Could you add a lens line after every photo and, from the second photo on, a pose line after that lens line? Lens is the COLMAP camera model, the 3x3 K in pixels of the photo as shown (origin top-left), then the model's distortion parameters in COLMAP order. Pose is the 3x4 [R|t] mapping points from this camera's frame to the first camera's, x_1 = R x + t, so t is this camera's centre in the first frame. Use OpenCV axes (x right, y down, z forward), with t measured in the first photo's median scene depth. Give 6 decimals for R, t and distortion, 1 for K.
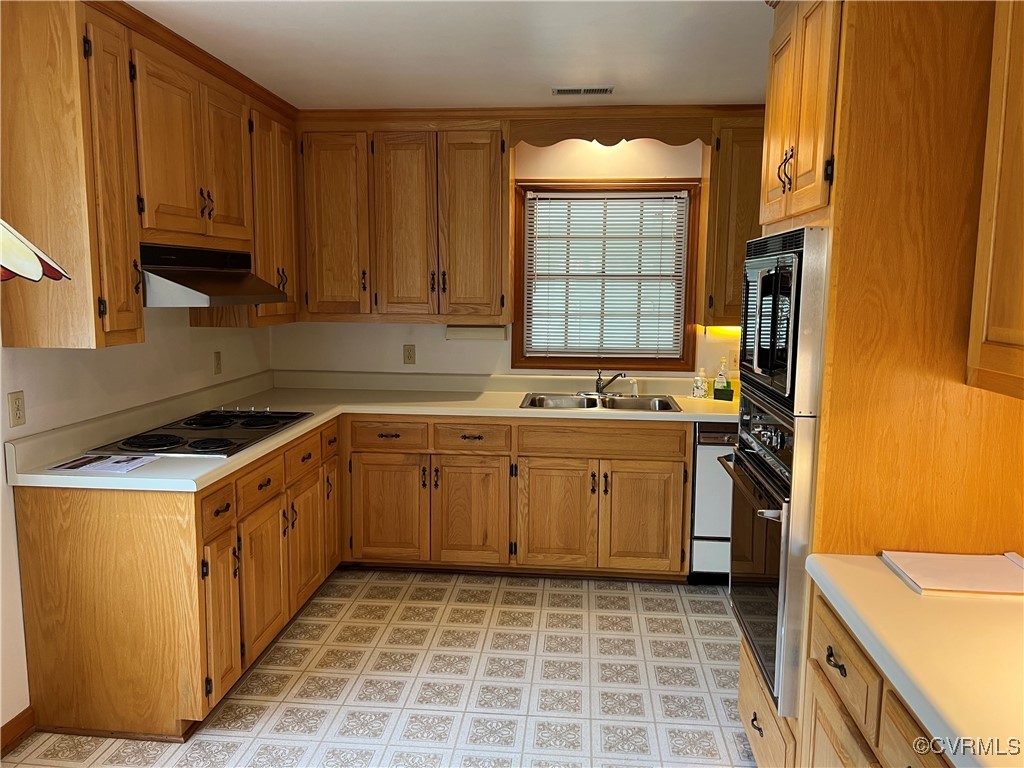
lens RADIAL K [[771.3, 0, 521.9], [0, 771.3, 381.6], [0, 0, 1]] dist [0.110340, -0.183012]
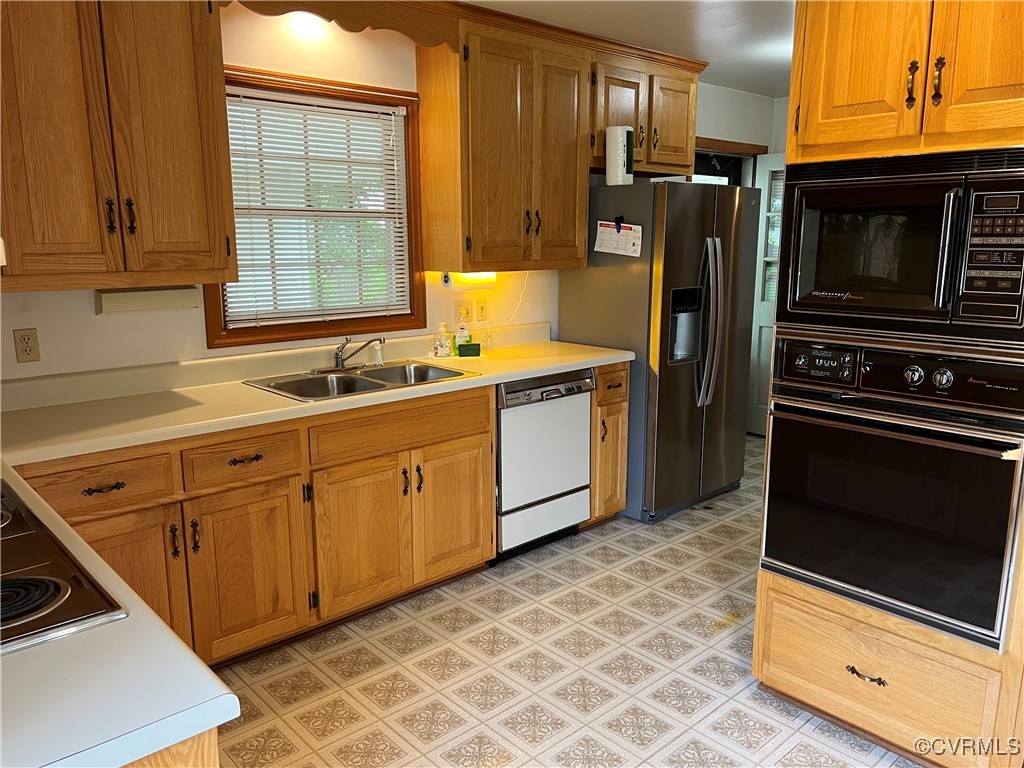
lens RADIAL K [[769.4, 0, 511.2], [0, 769.4, 387.1], [0, 0, 1]] dist [0.076237, -0.089053]
pose [[0.680146, -0.151978, 0.717150, -0.375674], [0.101152, 0.988373, 0.113523, -0.039789], [-0.726065, -0.004671, 0.687610, 0.394214]]
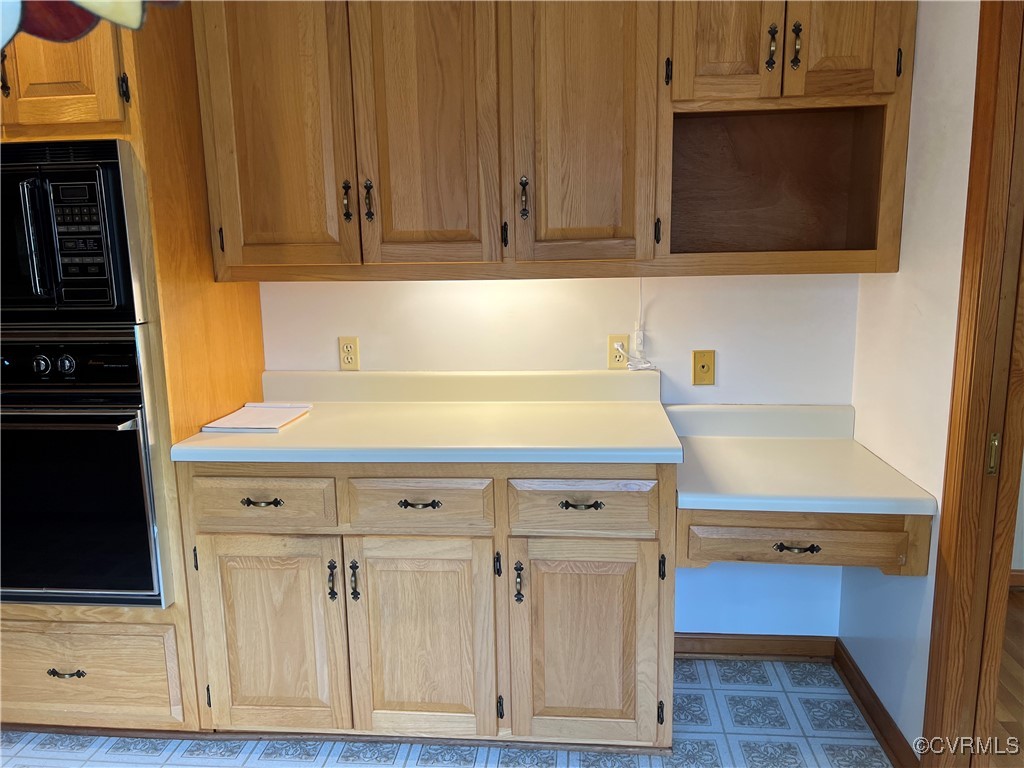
lens RADIAL K [[769.4, 0, 511.2], [0, 769.4, 387.1], [0, 0, 1]] dist [0.076237, -0.089053]
pose [[0.010576, -0.188992, 0.981922, -0.331802], [0.145138, 0.971868, 0.185494, 0.002203], [-0.989355, 0.140553, 0.037708, 0.227154]]
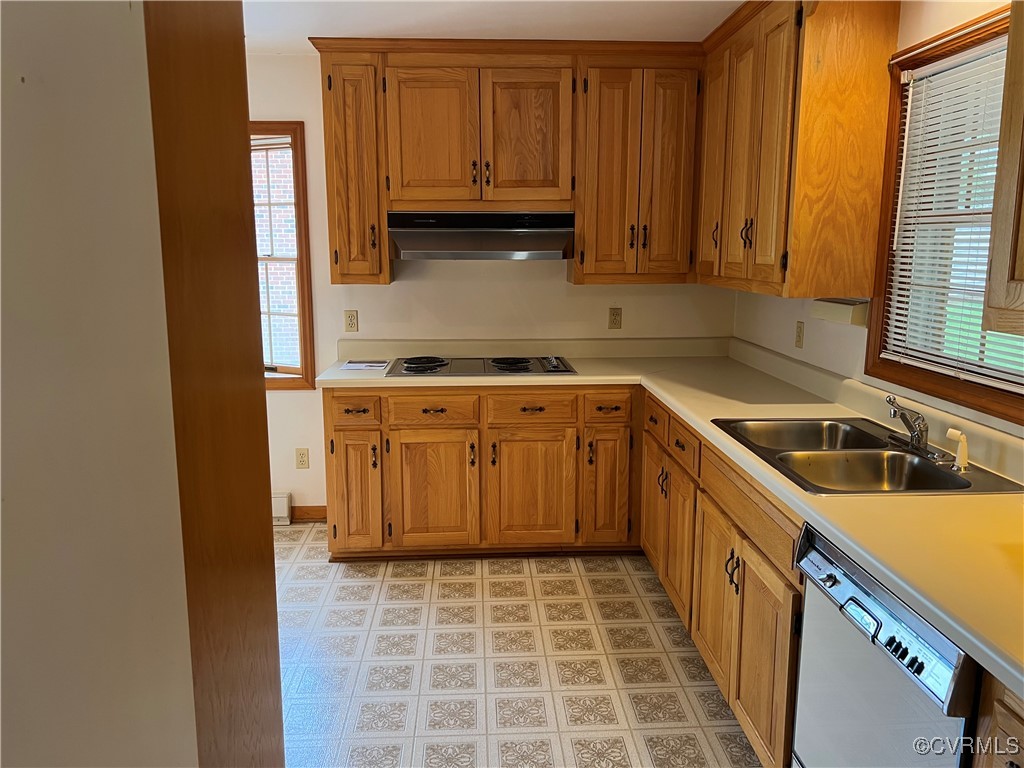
lens RADIAL K [[769.4, 0, 511.2], [0, 769.4, 387.1], [0, 0, 1]] dist [0.076237, -0.089053]
pose [[0.133297, 0.170310, -0.976333, 0.638382], [-0.124902, 0.980157, 0.153924, -0.077633], [0.983174, 0.101428, 0.151924, 0.728360]]
